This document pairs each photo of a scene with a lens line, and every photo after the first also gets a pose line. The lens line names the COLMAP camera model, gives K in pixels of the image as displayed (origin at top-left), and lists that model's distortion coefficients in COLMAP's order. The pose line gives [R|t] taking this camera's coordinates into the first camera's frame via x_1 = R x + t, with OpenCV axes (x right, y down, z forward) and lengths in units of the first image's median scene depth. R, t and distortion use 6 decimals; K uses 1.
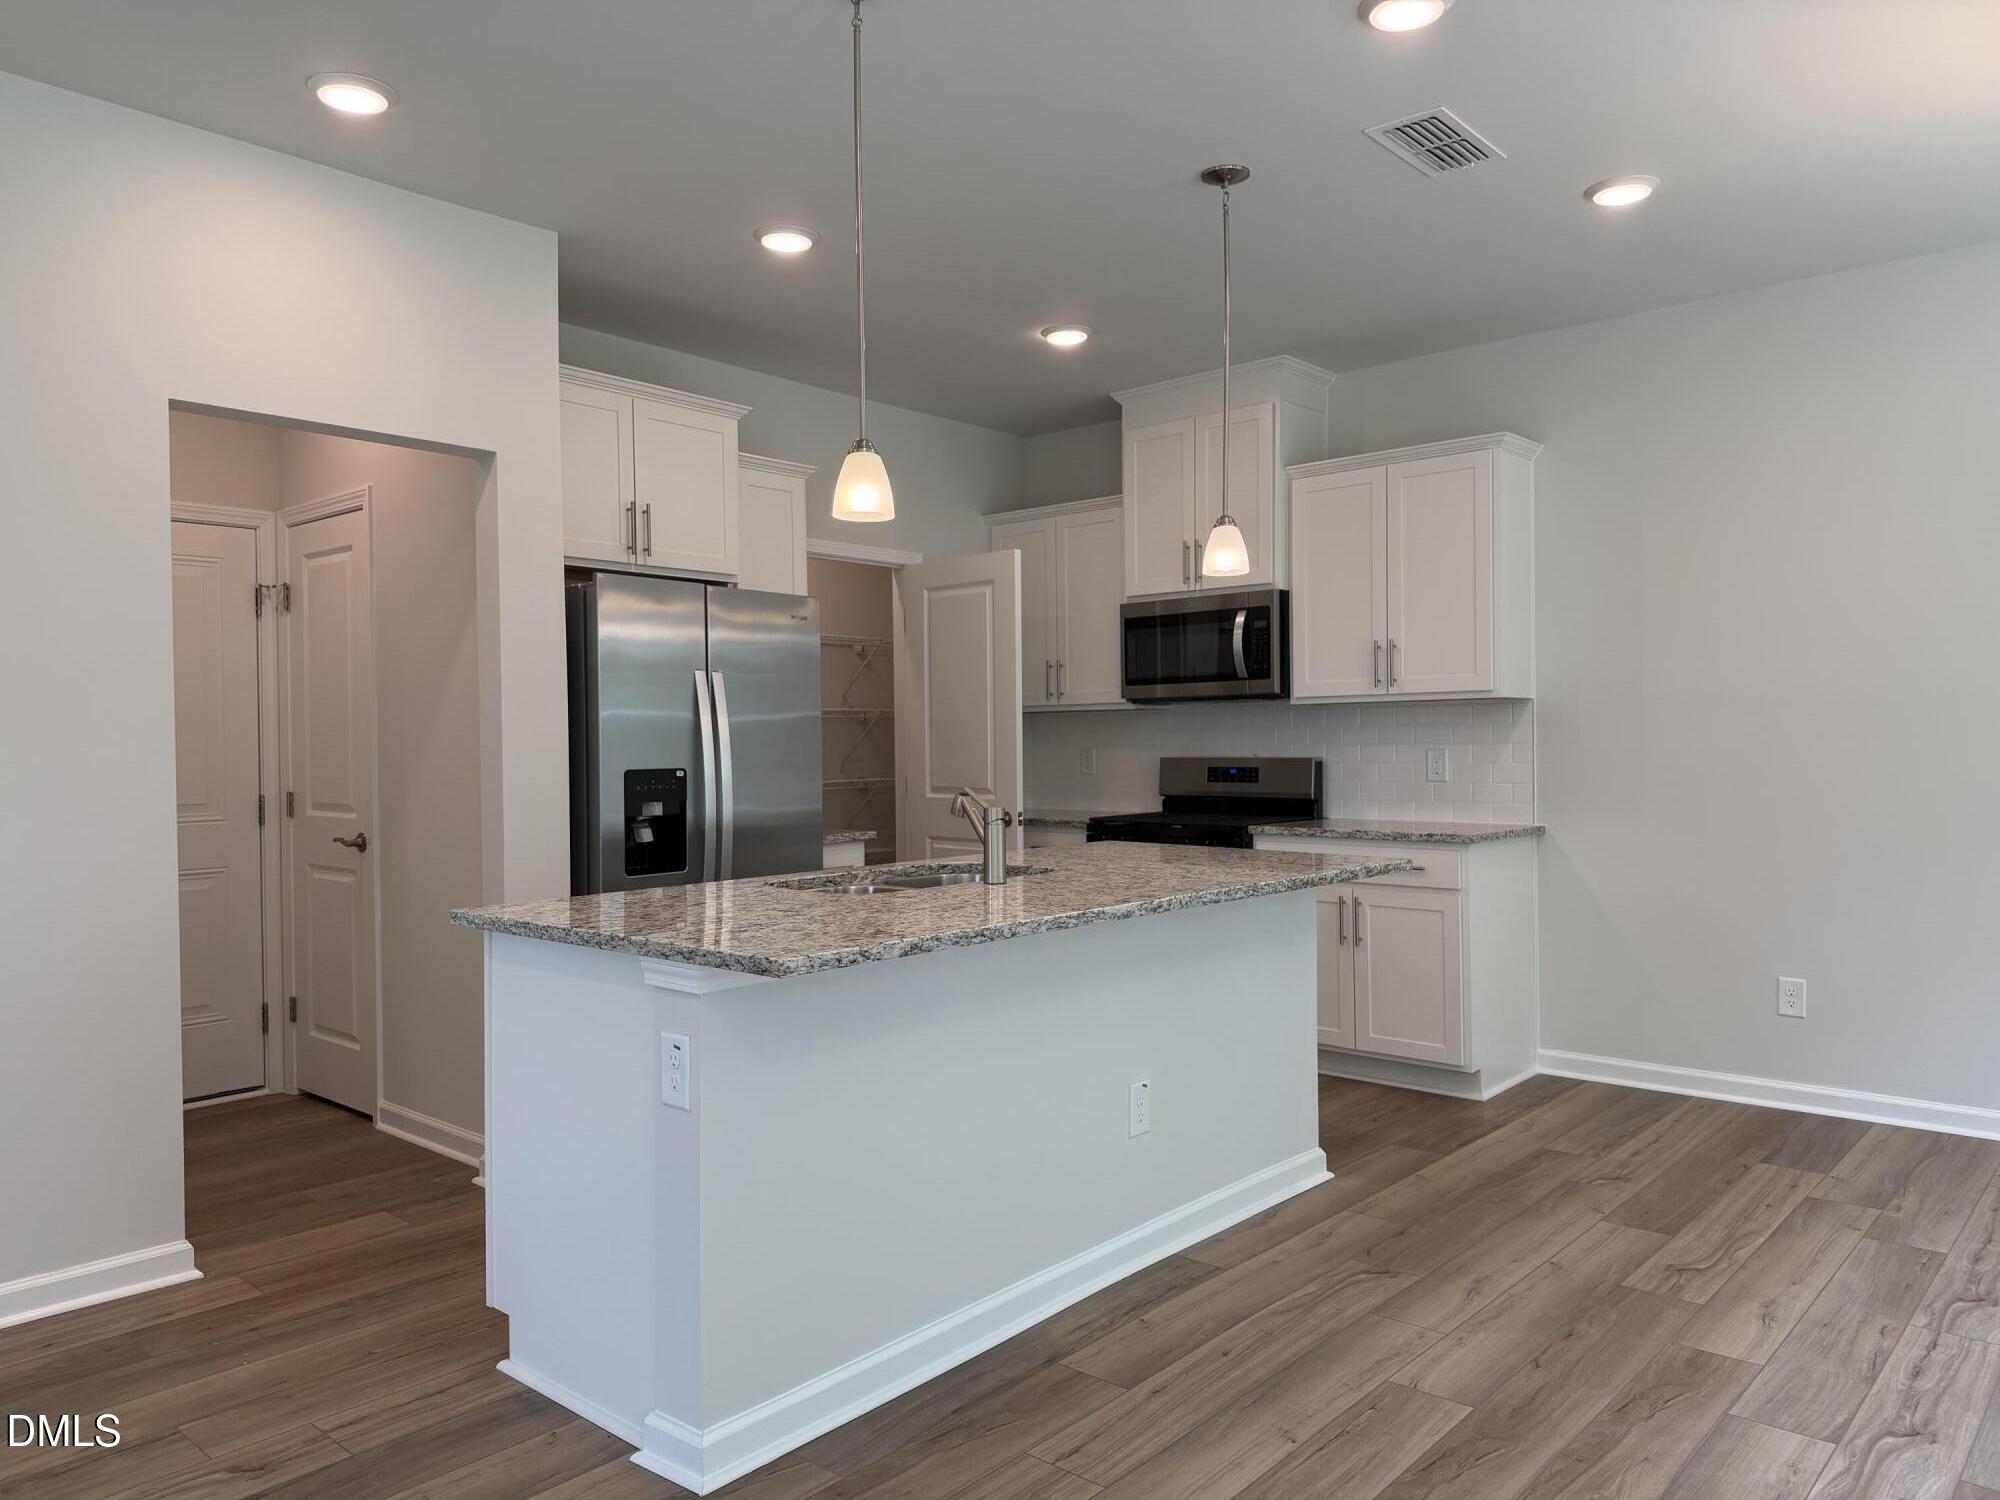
lens RADIAL K [[1398.9, 0, 990.8], [0, 1398.9, 746.3], [0, 0, 1]] dist [0.042895, -0.058417]
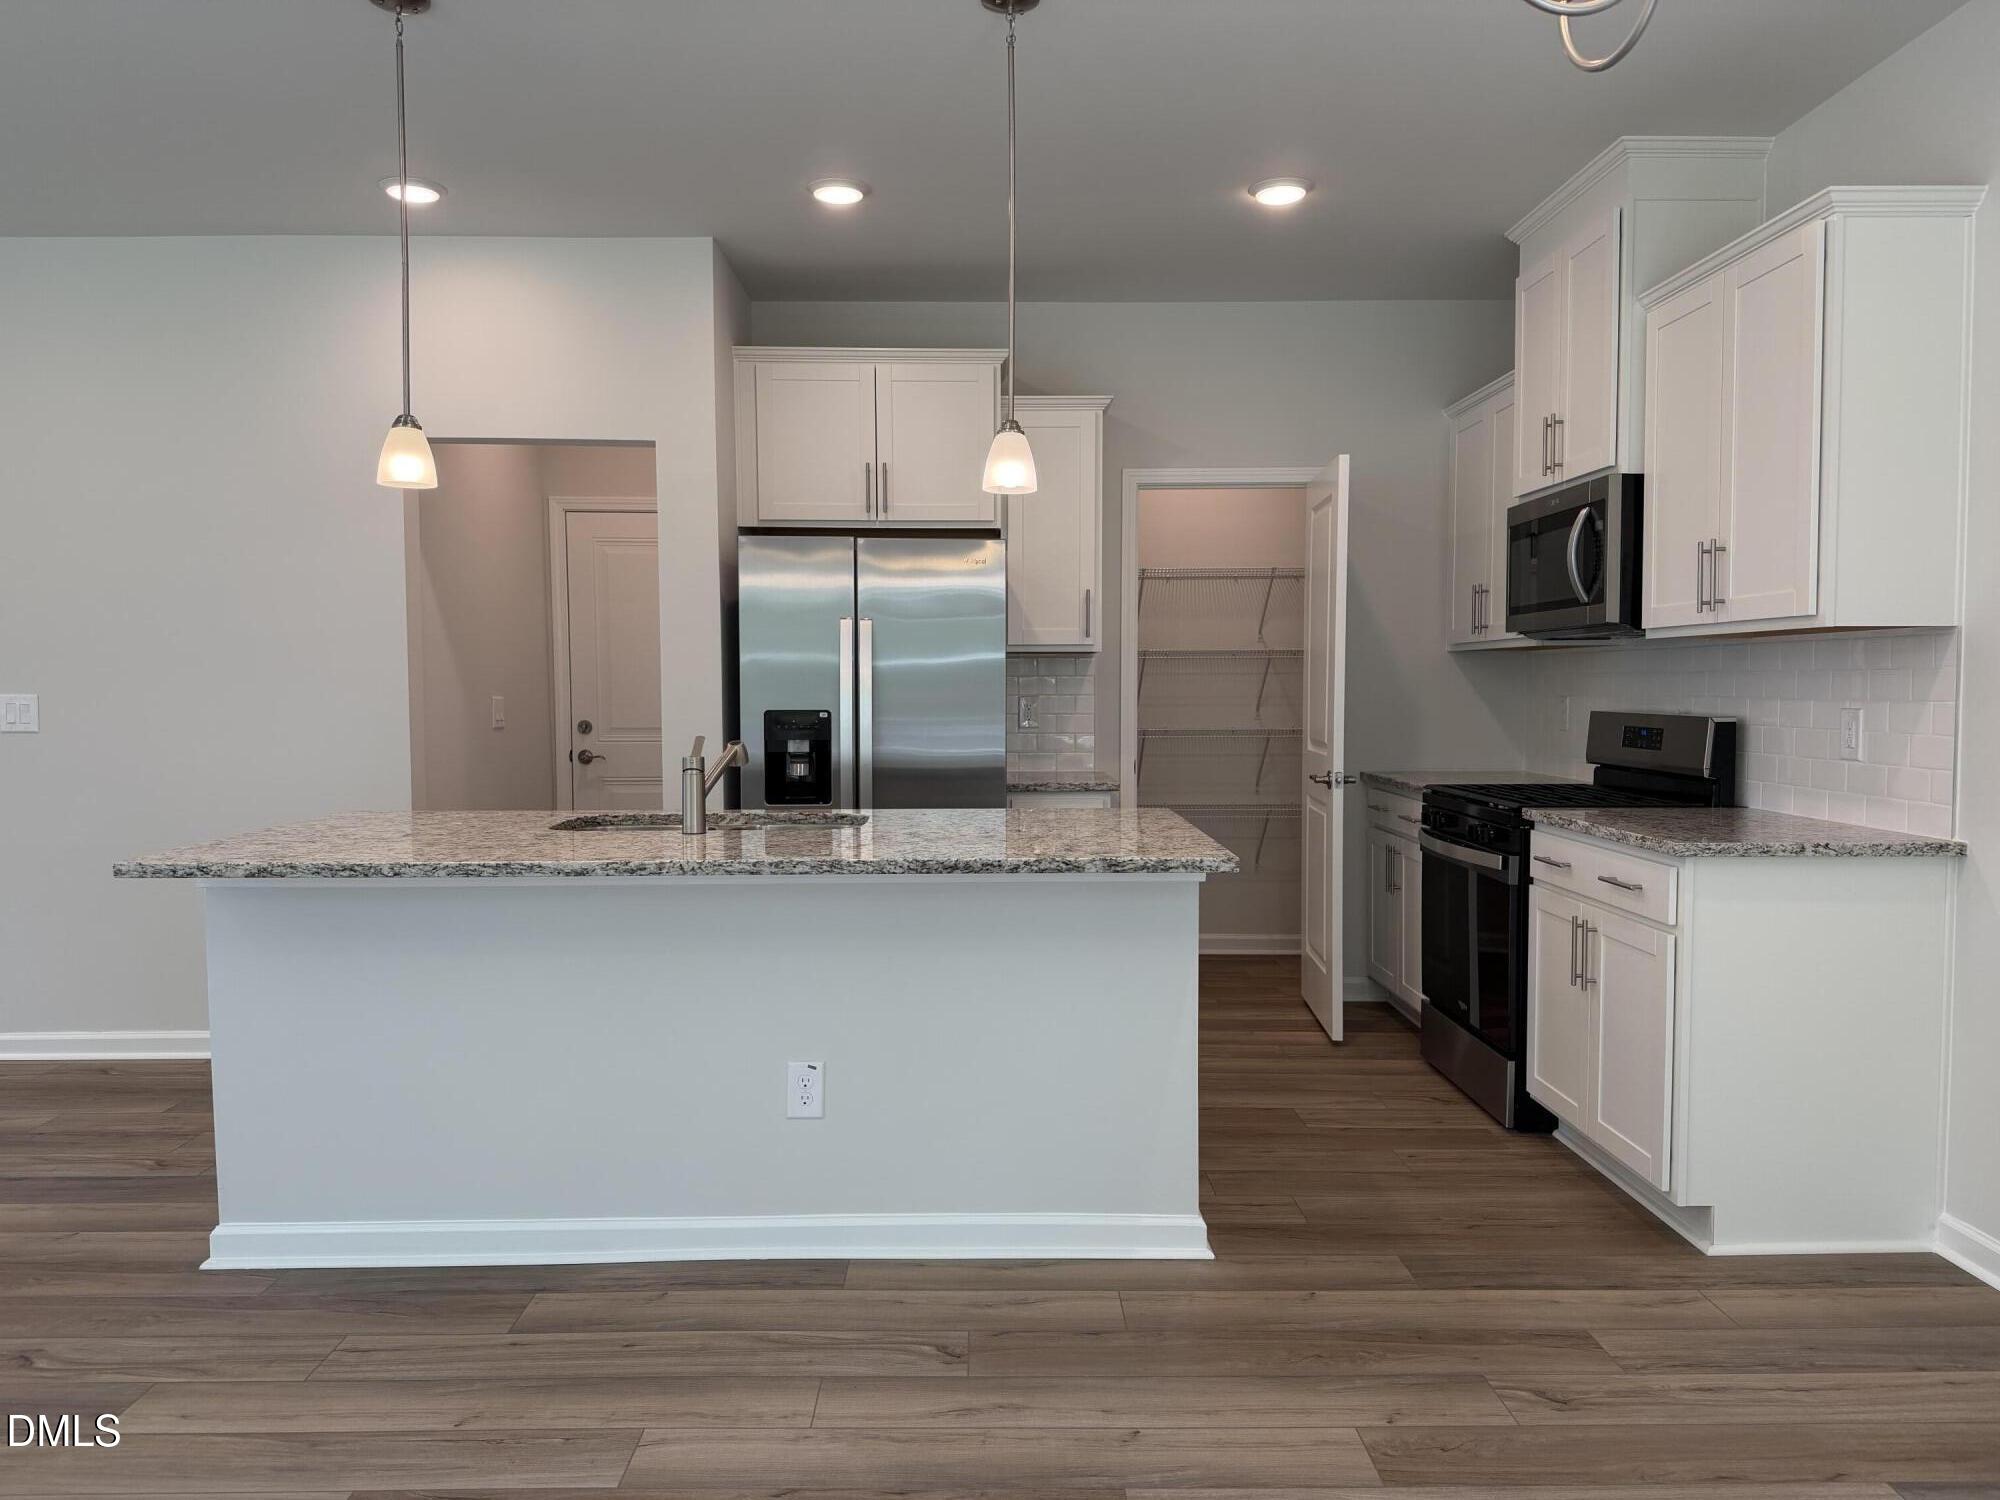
lens RADIAL K [[1398.9, 0, 990.8], [0, 1398.9, 746.3], [0, 0, 1]] dist [0.042895, -0.058417]
pose [[0.672777, 0.043914, -0.738541, 0.724145], [-0.008033, 0.998612, 0.052060, -0.014613], [0.739802, -0.029092, 0.672196, 0.399893]]
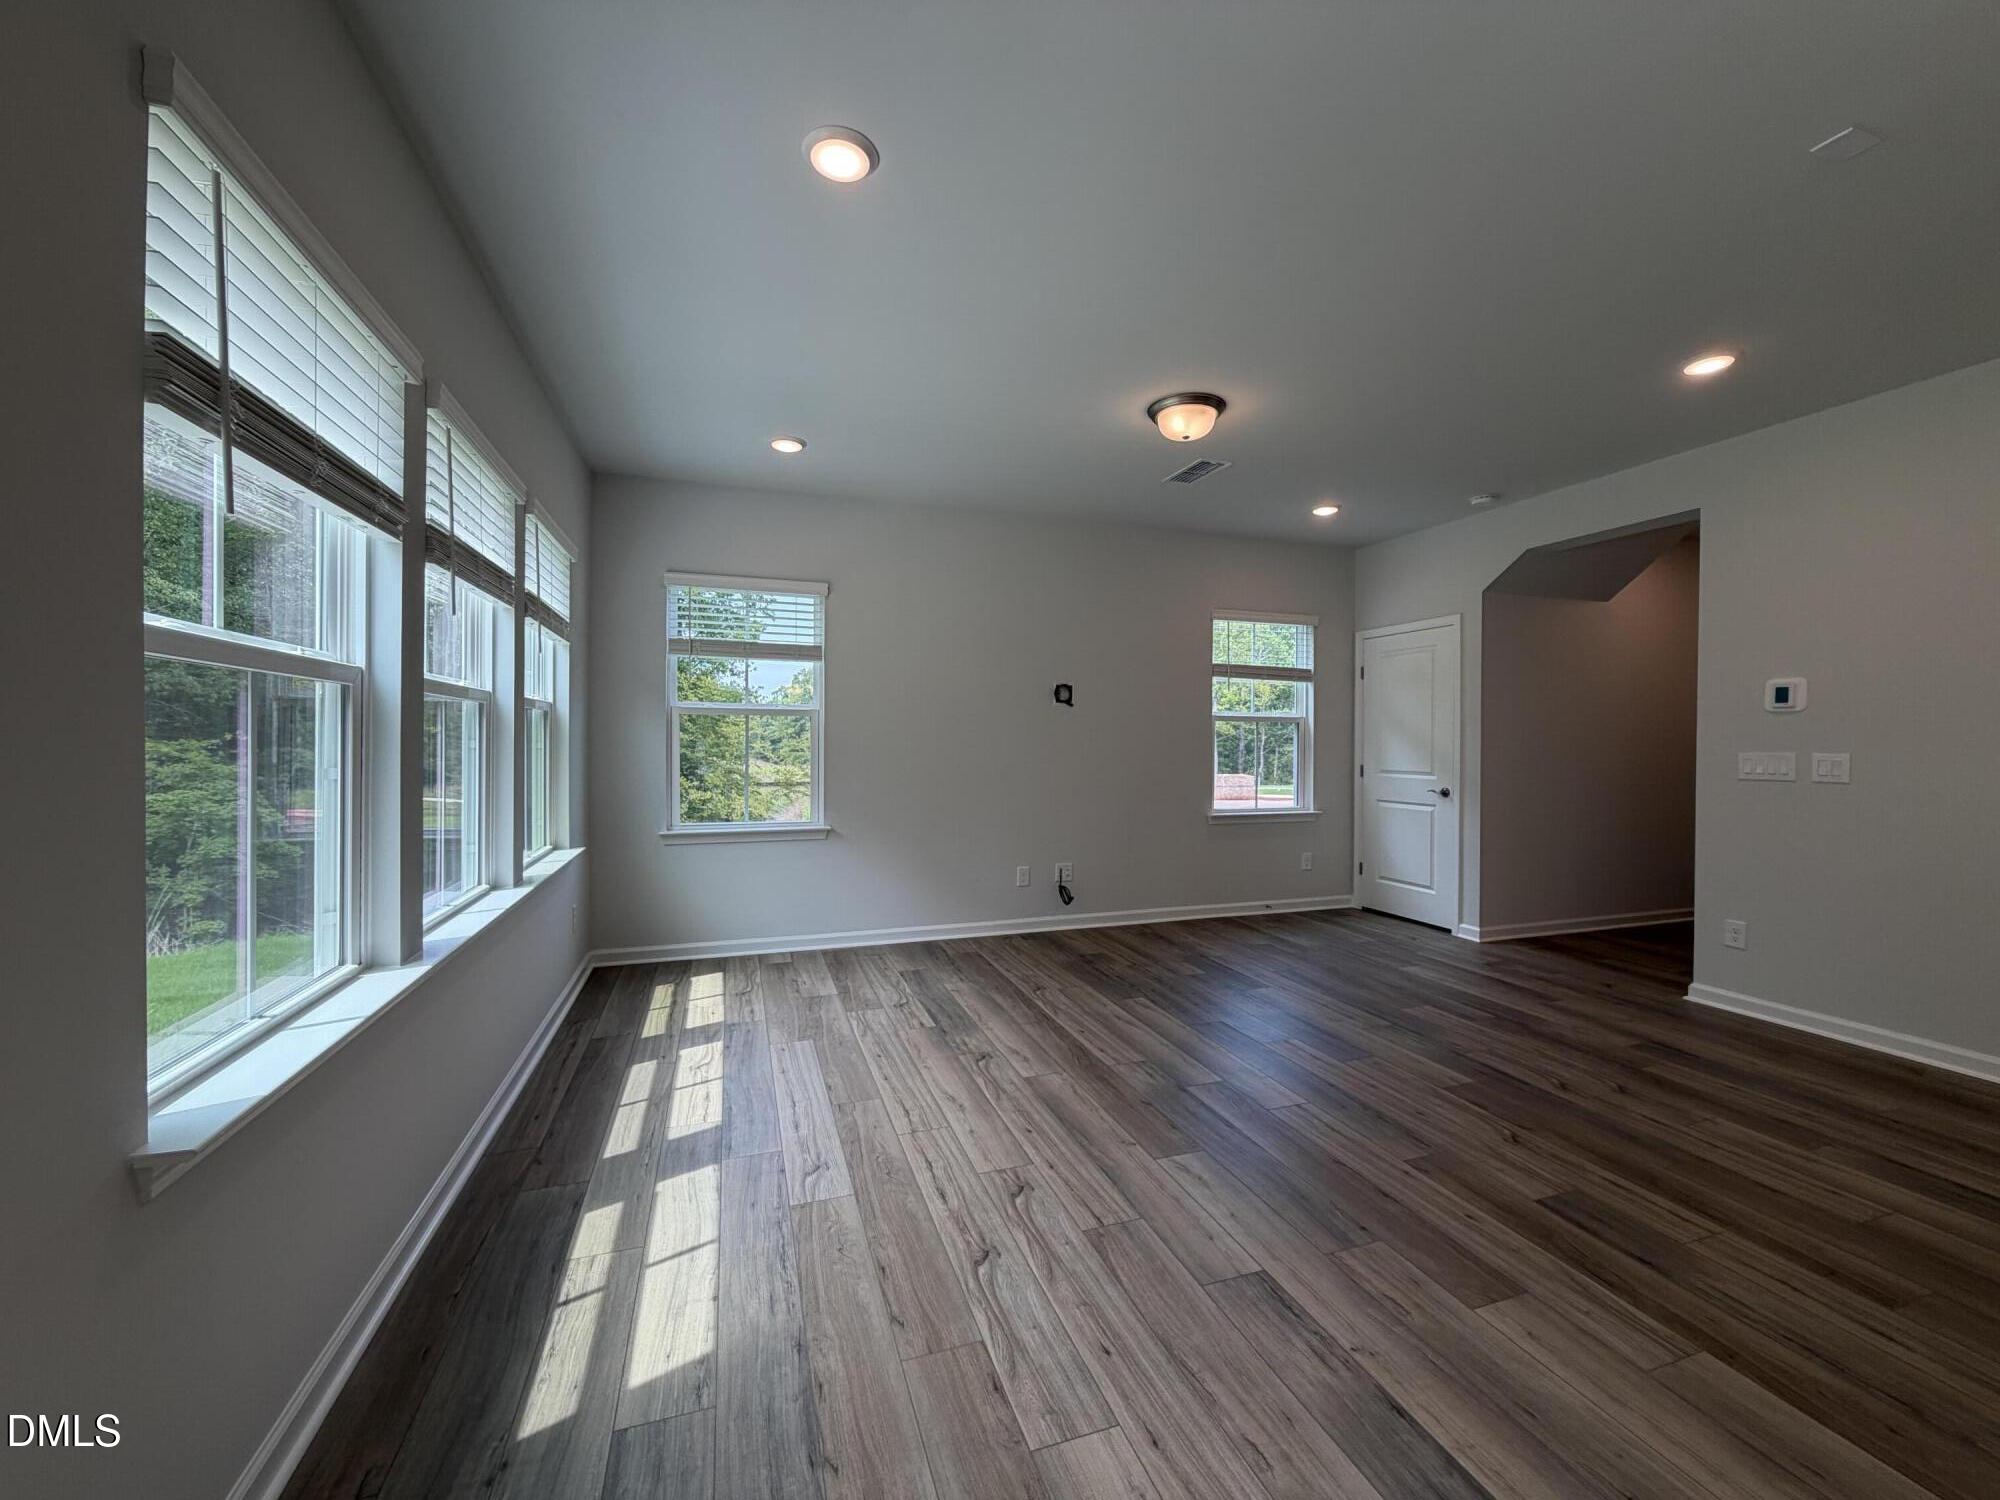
lens RADIAL K [[795.8, 0, 1007.0], [0, 795.8, 756.8], [0, 0, 1]] dist [0.000100, 0.000083]
pose [[-0.488849, 0.027062, -0.871948, 0.490939], [-0.004159, 0.999435, 0.033351, -0.012265], [0.872358, 0.019930, -0.488461, 0.228954]]
